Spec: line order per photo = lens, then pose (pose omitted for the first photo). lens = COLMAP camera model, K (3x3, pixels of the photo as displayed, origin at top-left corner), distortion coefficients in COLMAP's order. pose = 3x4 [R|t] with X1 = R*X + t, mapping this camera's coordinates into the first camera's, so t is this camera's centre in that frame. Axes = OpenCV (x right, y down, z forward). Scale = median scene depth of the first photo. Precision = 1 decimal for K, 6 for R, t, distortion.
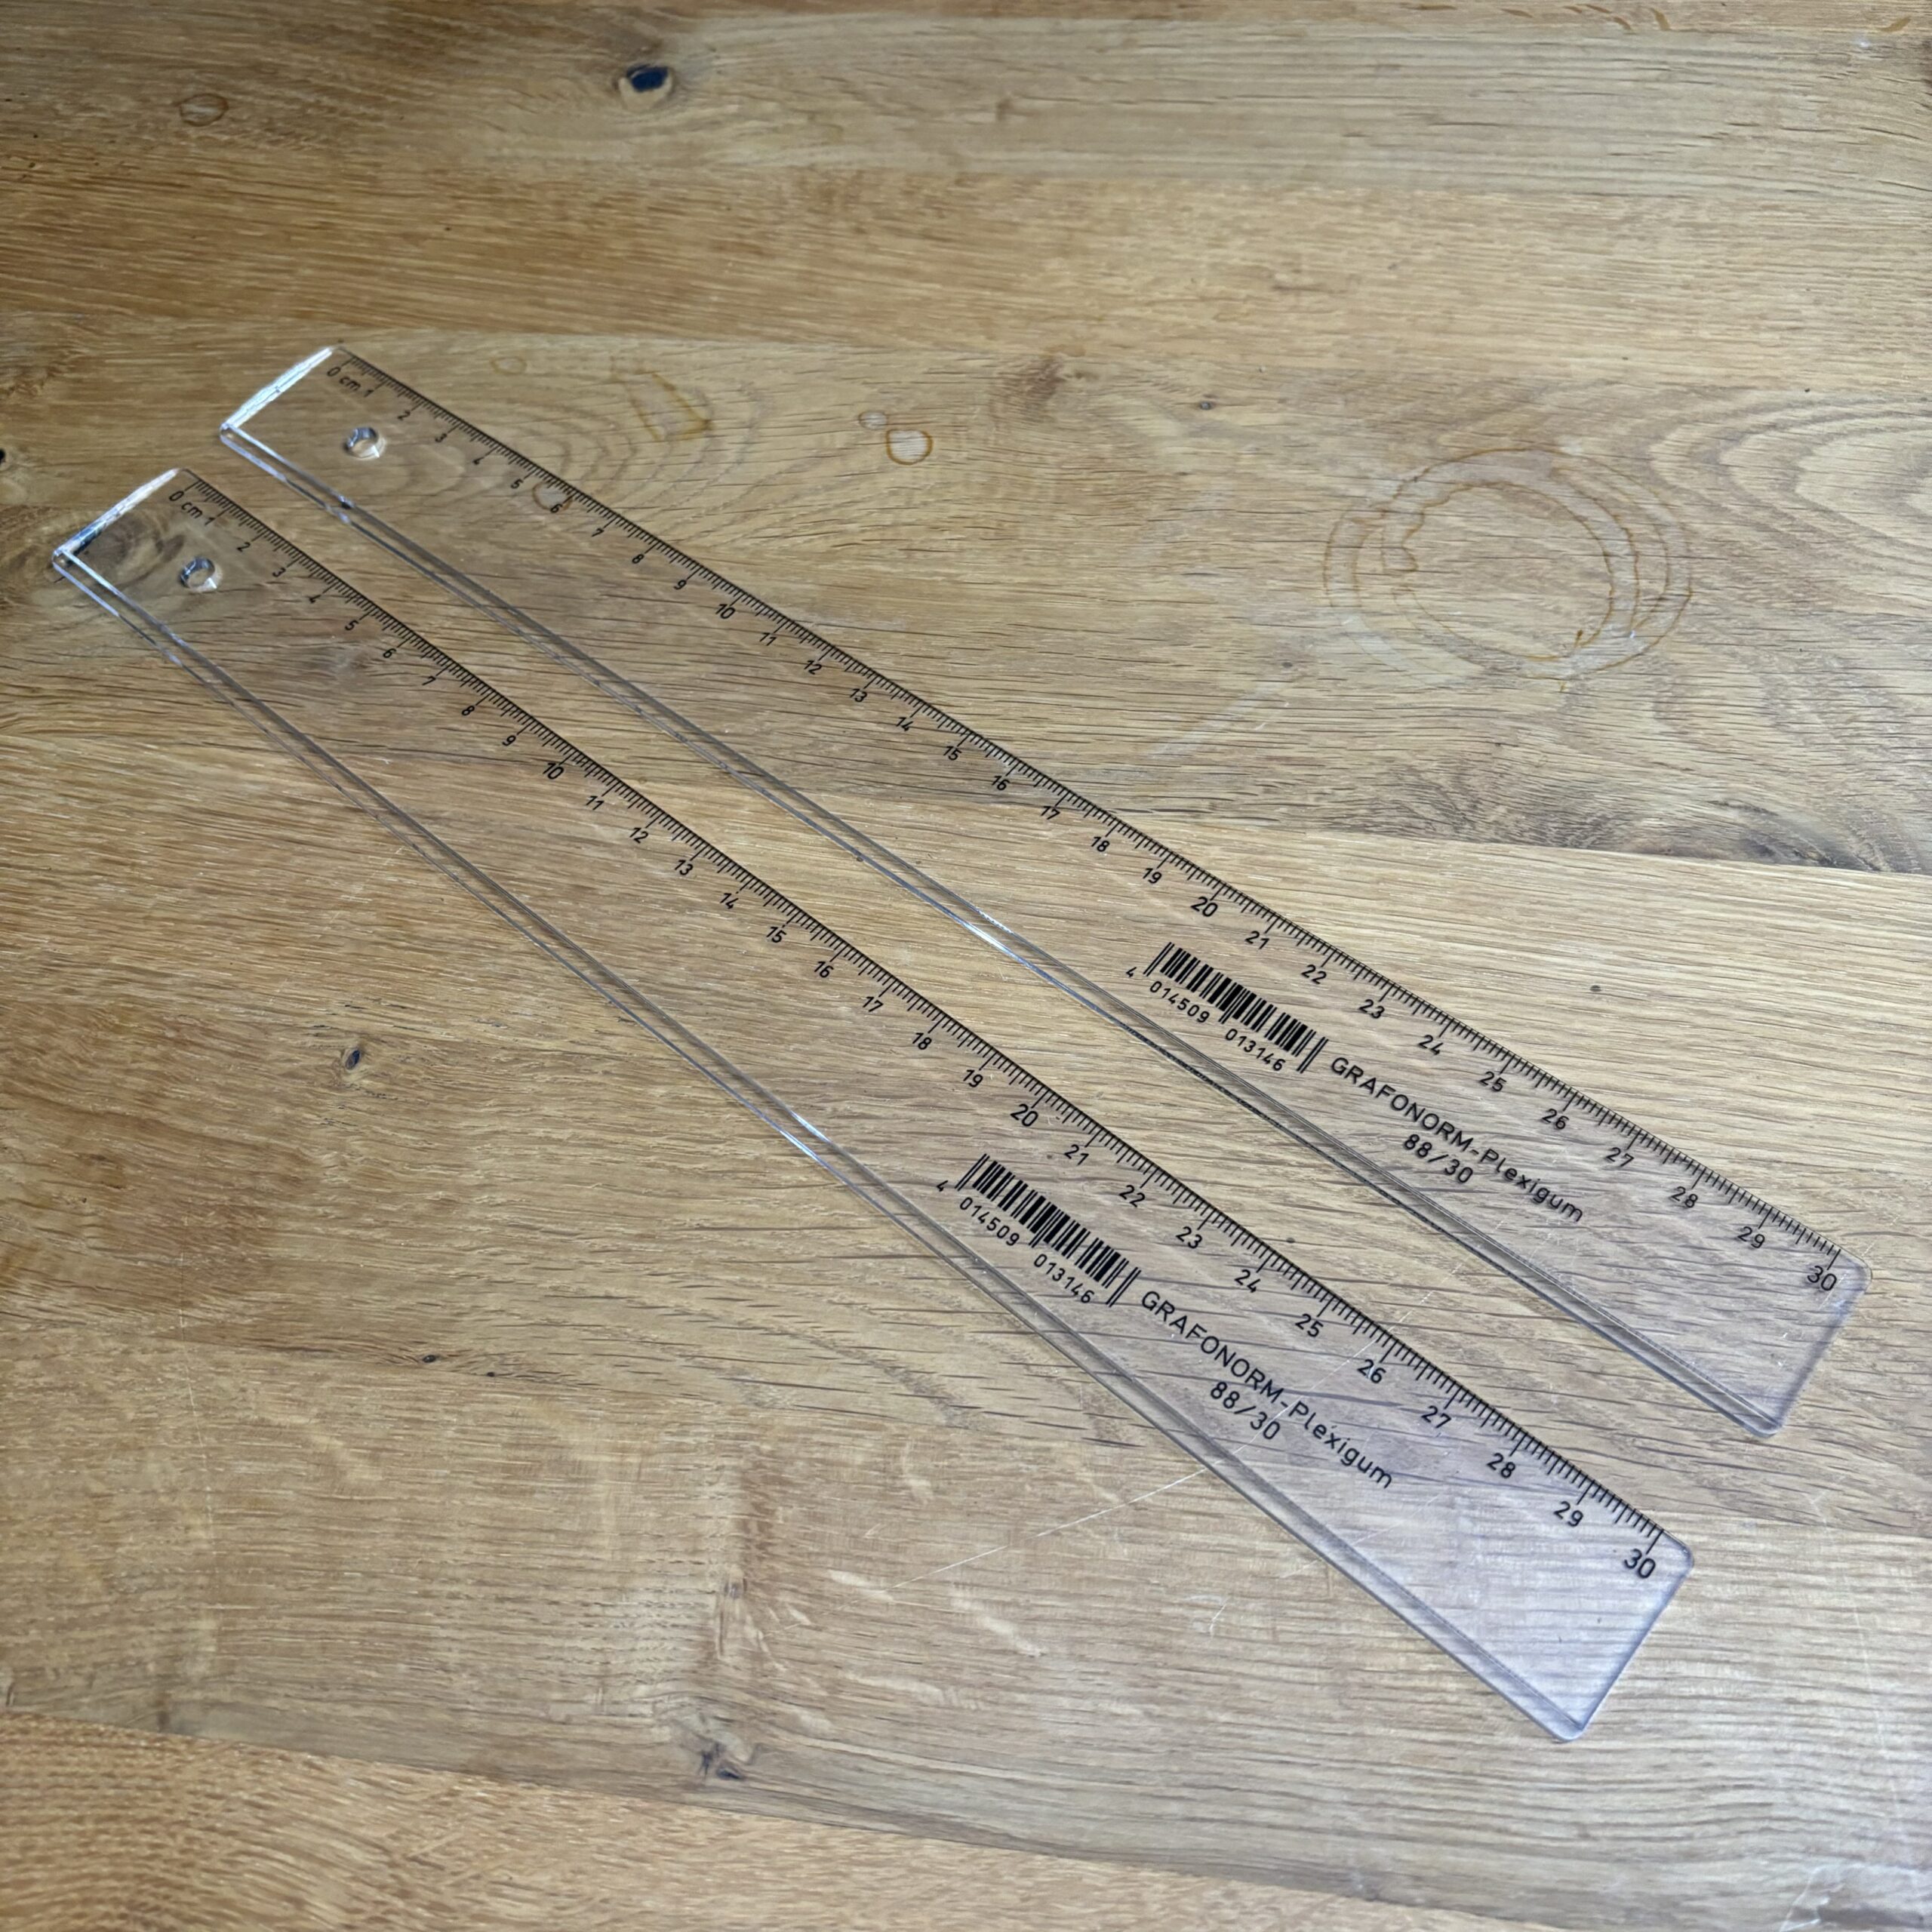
lens RADIAL K [[2036.3, 0, 960.6], [0, 2036.3, 962.8], [0, 0, 1]] dist [-0.064361, 0.125547]
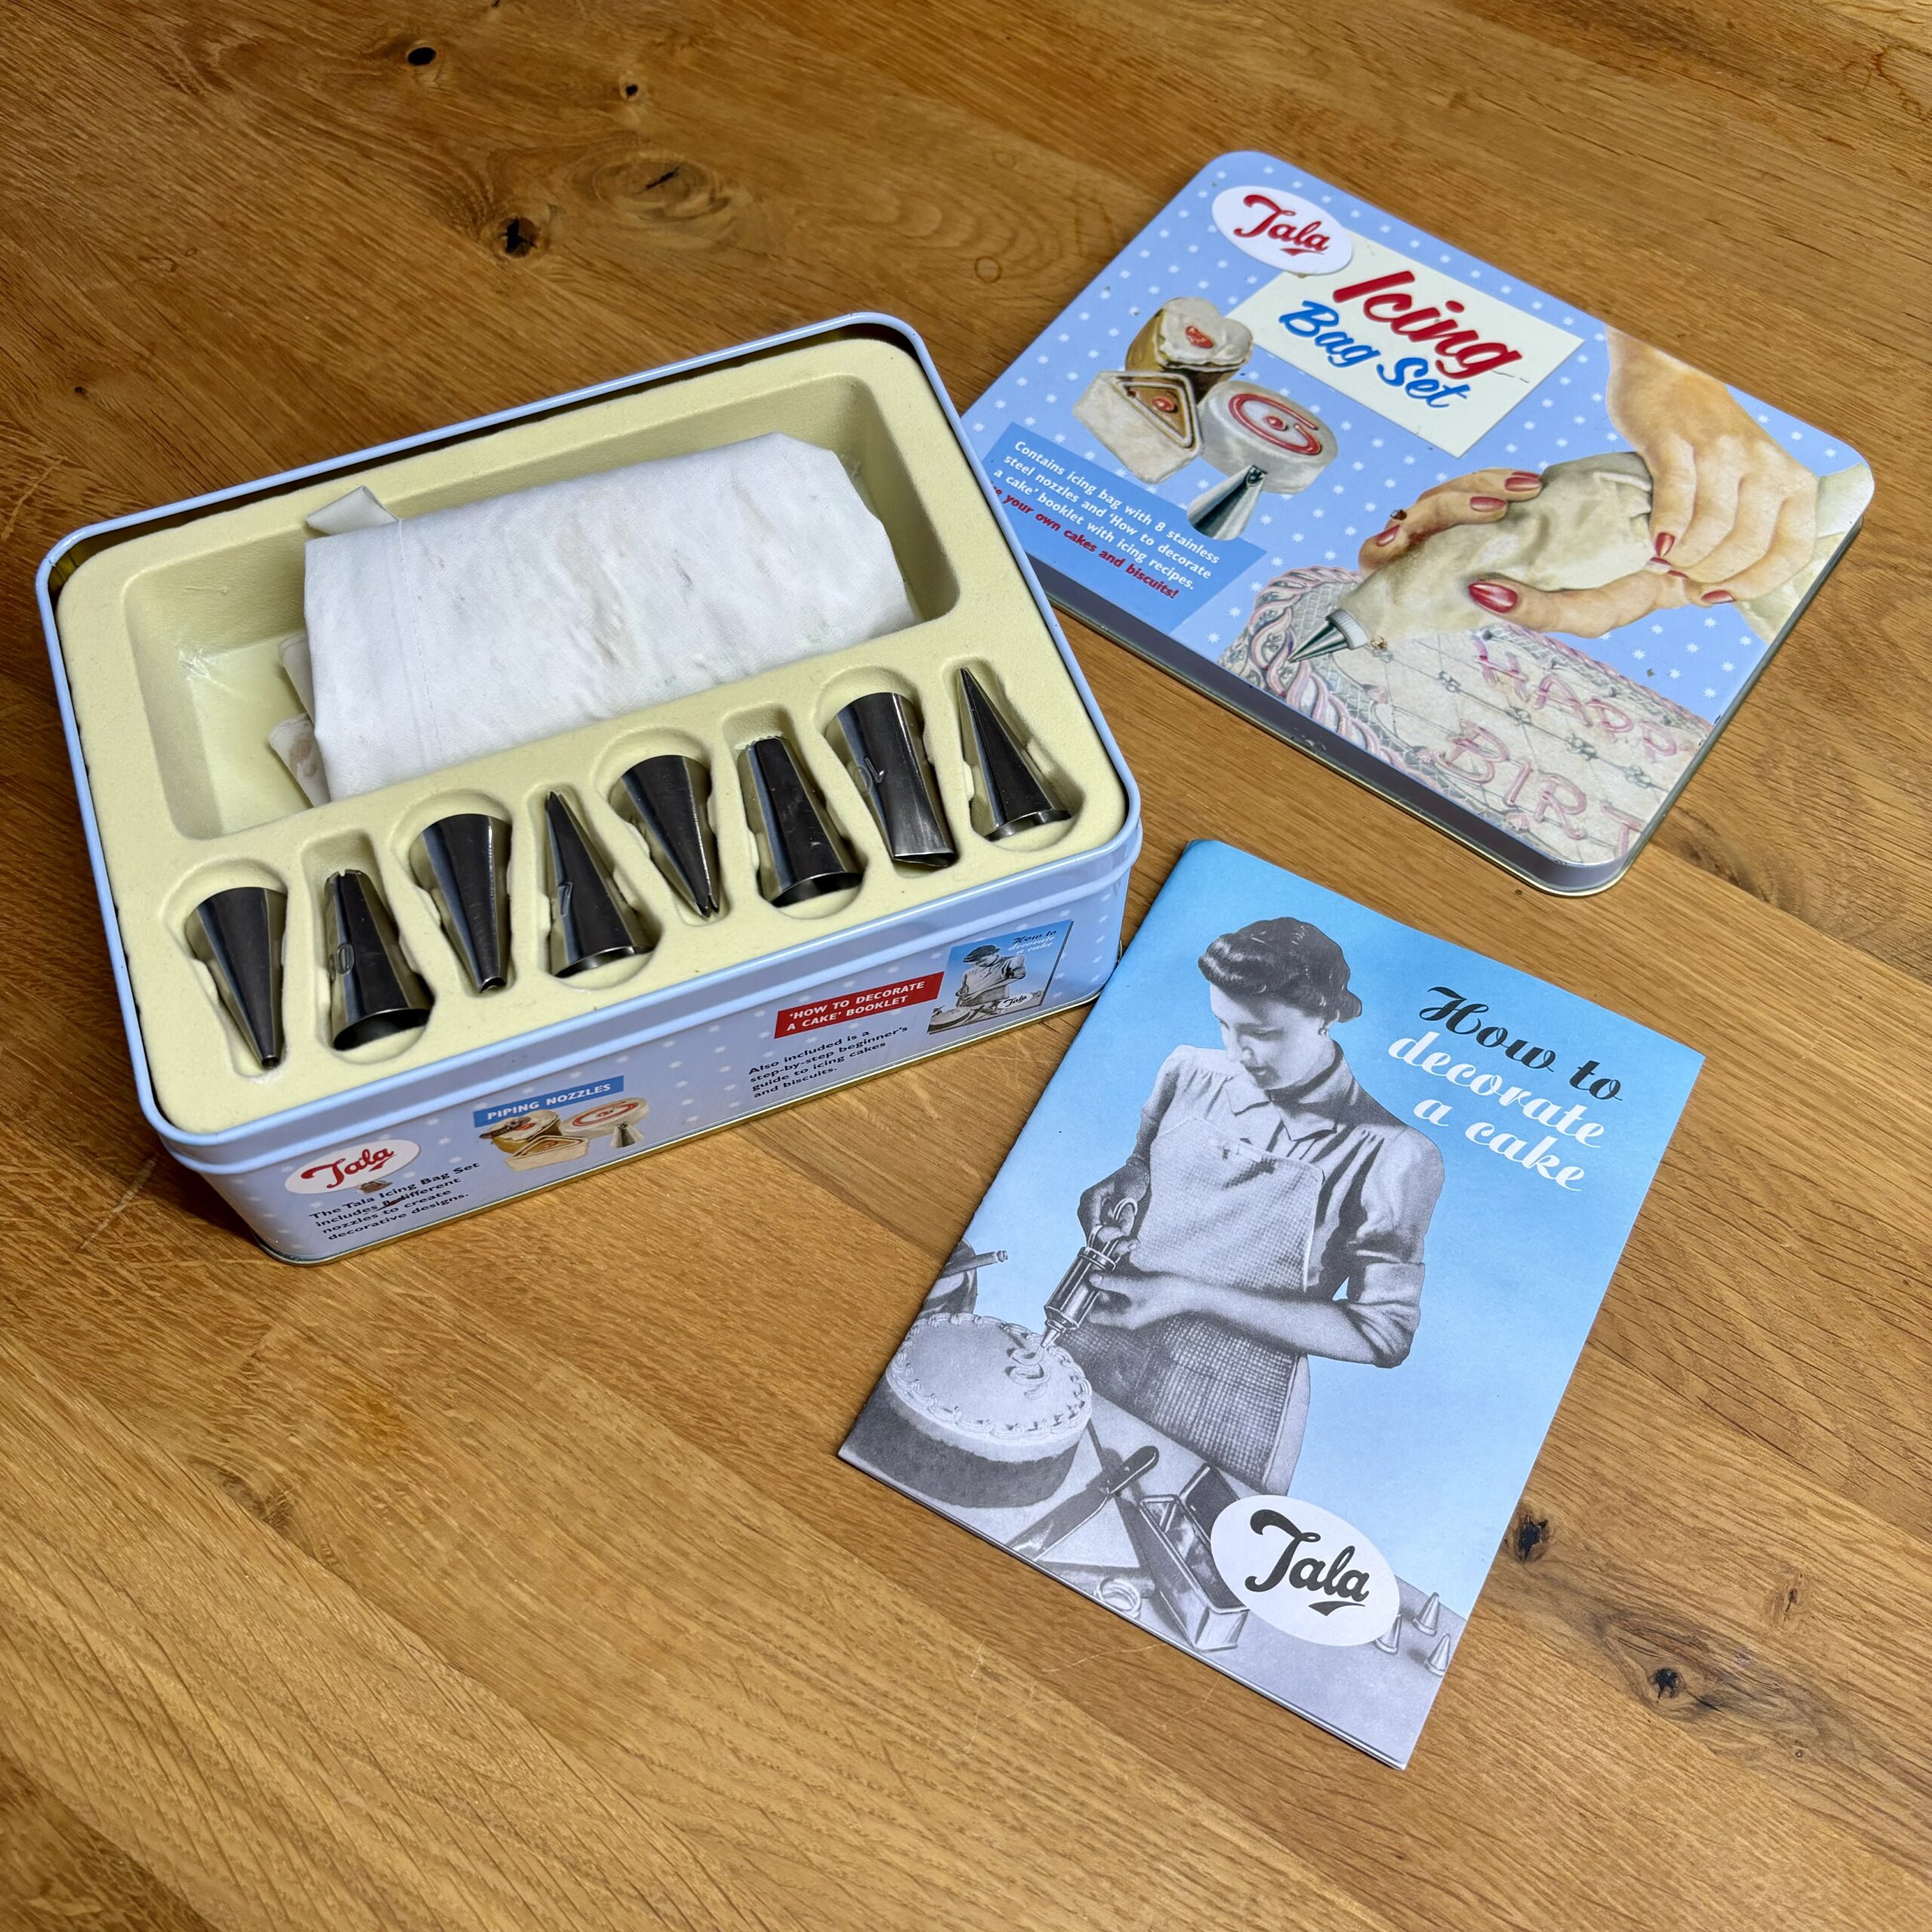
lens RADIAL K [[2007.4, 0, 970.6], [0, 2007.4, 964.1], [0, 0, 1]] dist [-0.080043, 0.182381]
pose [[0.902544, 0.408856, -0.135097, 0.180884], [-0.395271, 0.911120, 0.116710, 0.045807], [0.170807, -0.051937, 0.983935, -0.371433]]
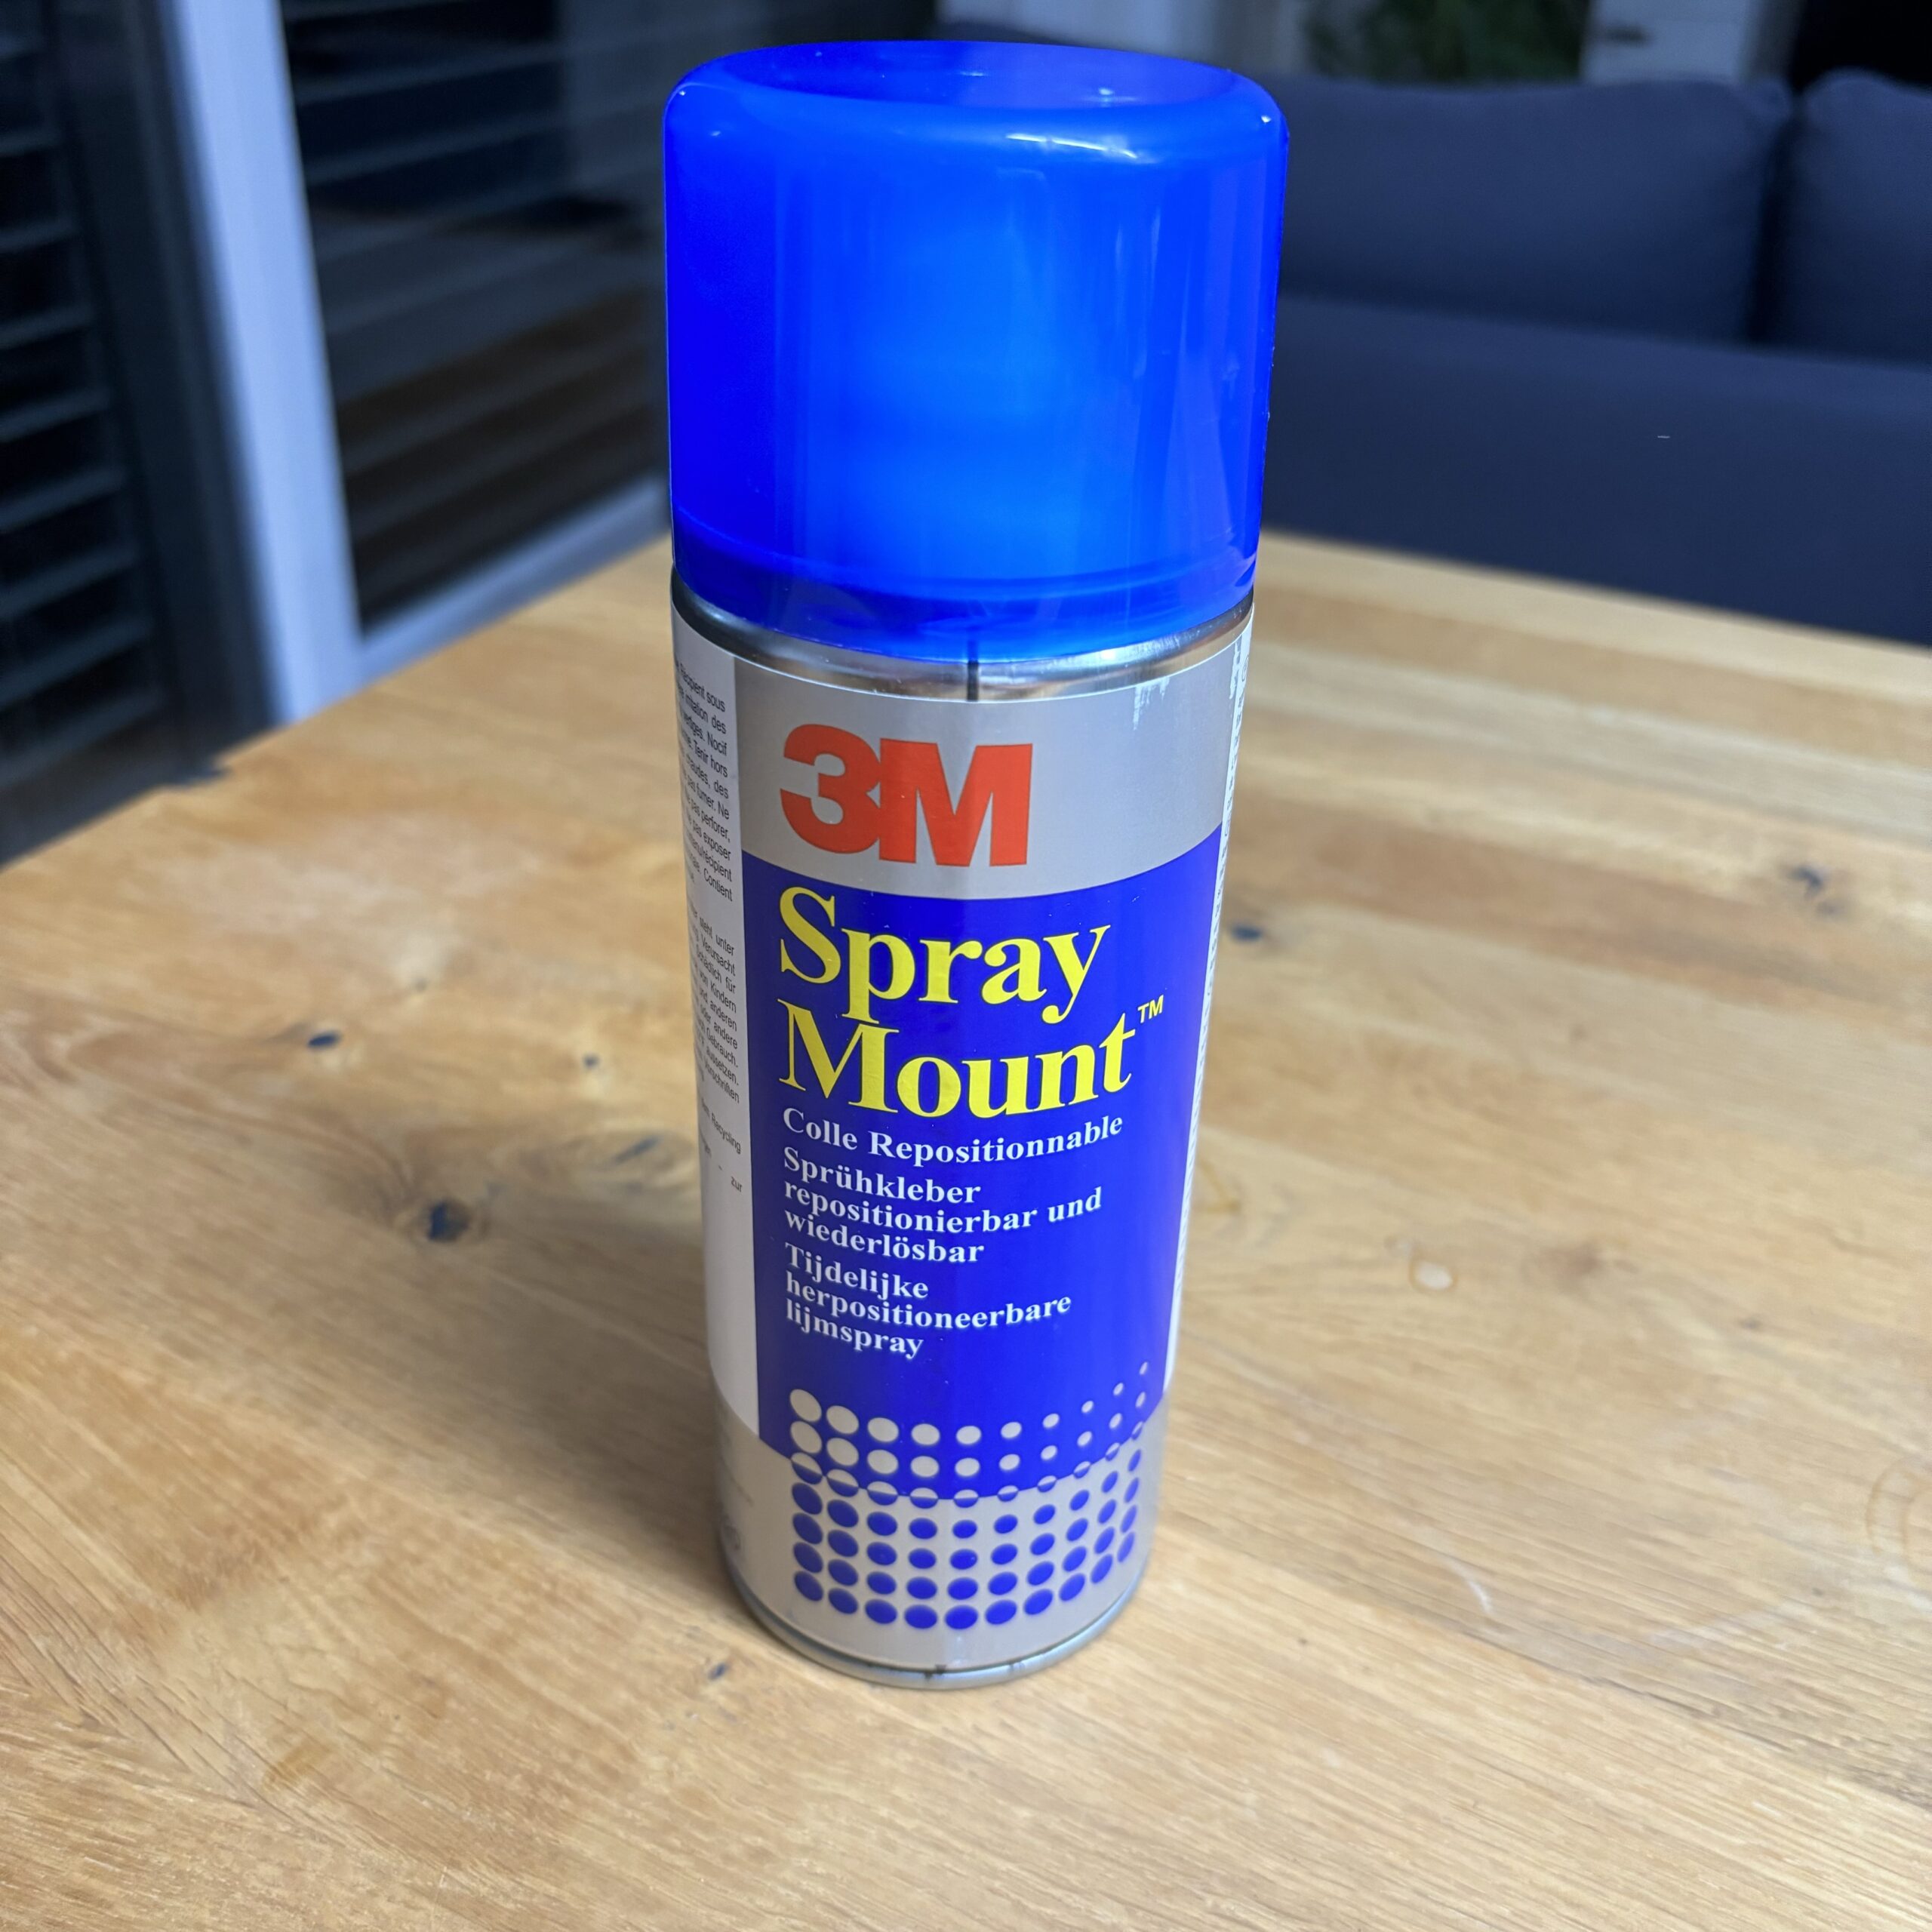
lens RADIAL K [[2036.3, 0, 960.6], [0, 2036.3, 962.8], [0, 0, 1]] dist [-0.064361, 0.125547]
pose [[0.942105, 0.239921, -0.234255, -0.058888], [-0.322252, 0.840925, -0.434741, 0.142880], [0.092687, 0.485061, 0.869555, 0.057722]]
